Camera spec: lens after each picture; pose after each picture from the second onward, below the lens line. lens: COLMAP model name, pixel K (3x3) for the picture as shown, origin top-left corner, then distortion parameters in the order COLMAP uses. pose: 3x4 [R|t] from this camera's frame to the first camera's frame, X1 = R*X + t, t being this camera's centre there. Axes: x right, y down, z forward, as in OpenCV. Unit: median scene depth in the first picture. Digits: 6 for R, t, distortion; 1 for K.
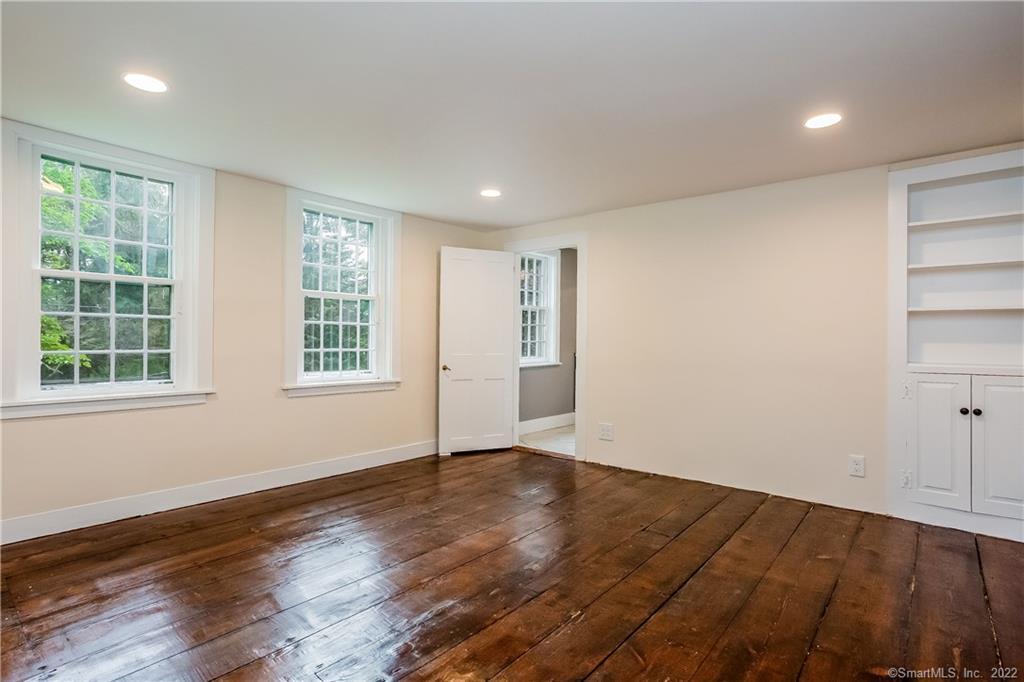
lens RADIAL K [[506.6, 0, 513.3], [0, 506.6, 344.5], [0, 0, 1]] dist [-0.026403, 0.029744]
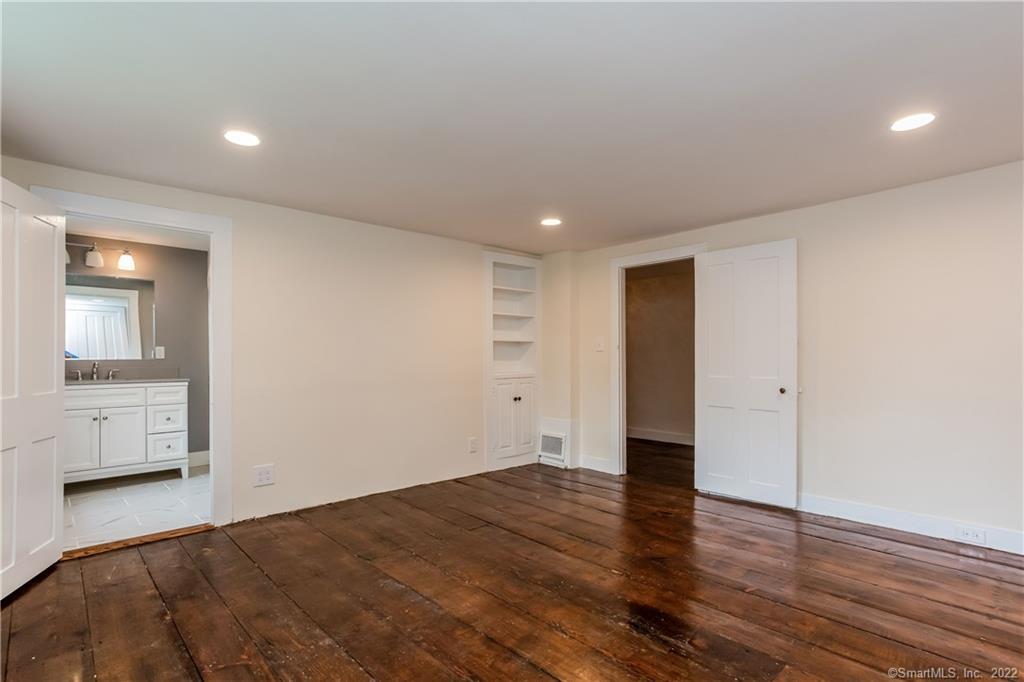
lens RADIAL K [[506.6, 0, 513.3], [0, 506.6, 344.5], [0, 0, 1]] dist [-0.026403, 0.029744]
pose [[0.146360, 0.013768, 0.989136, -0.790984], [0.007507, 0.999859, -0.015028, -0.028290], [-0.989203, 0.009625, 0.146236, 0.692628]]
